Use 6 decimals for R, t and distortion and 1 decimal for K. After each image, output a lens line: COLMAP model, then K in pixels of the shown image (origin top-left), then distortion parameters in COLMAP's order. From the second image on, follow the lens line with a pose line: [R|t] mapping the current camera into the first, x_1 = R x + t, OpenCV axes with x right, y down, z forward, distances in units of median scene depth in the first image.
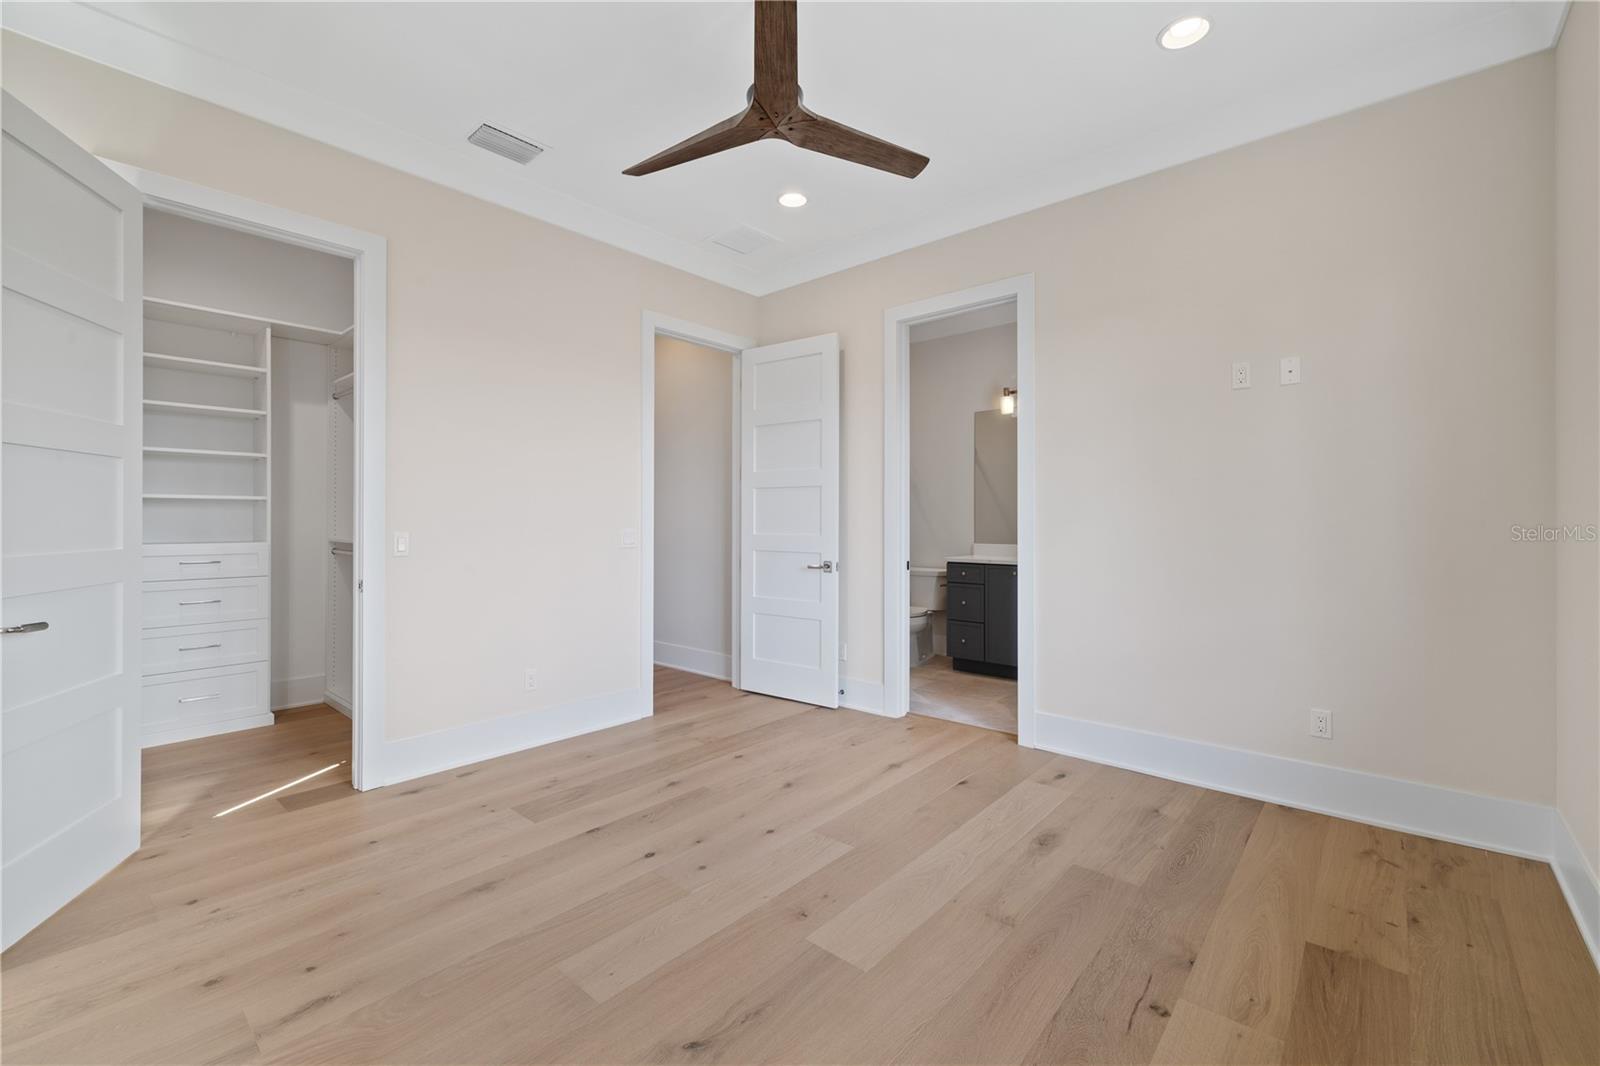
lens RADIAL K [[662.1, 0, 789.7], [0, 662.1, 521.6], [0, 0, 1]] dist [-0.002750, -0.000428]
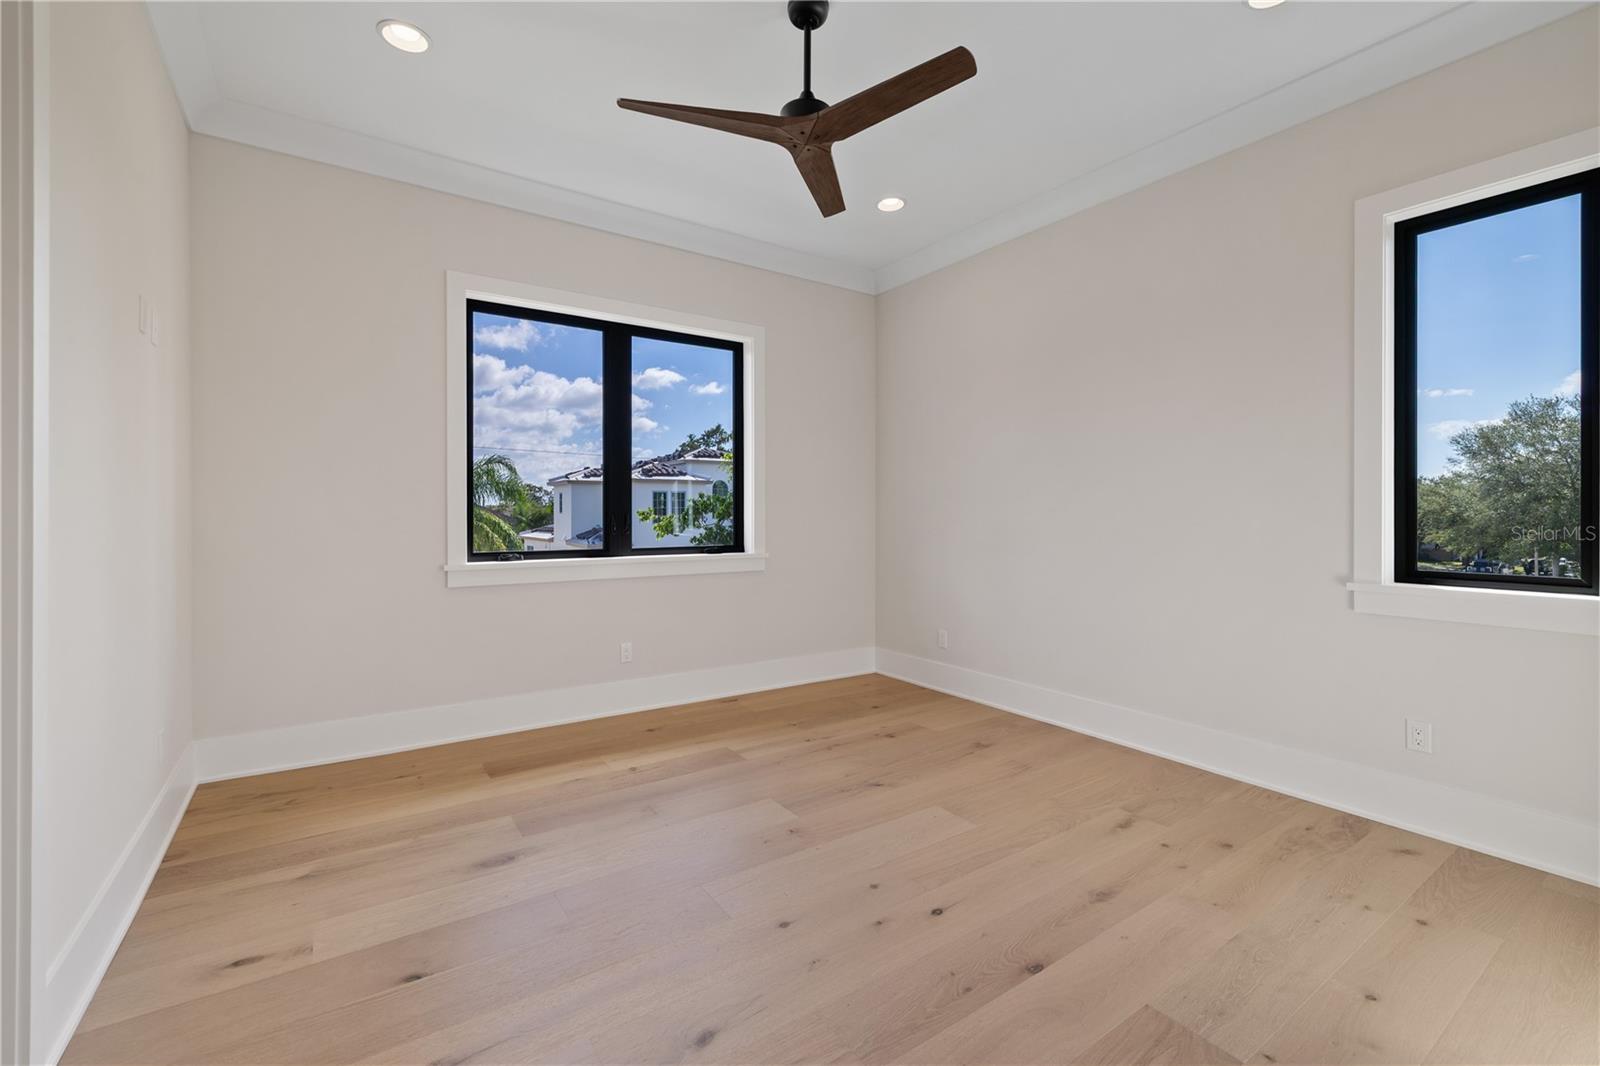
lens RADIAL K [[662.1, 0, 789.7], [0, 662.1, 521.6], [0, 0, 1]] dist [-0.002750, -0.000428]
pose [[-0.967922, -0.003256, 0.251230, -0.265200], [0.001207, 0.999844, 0.017606, -0.003348], [-0.251248, 0.017345, -0.967767, 2.044623]]
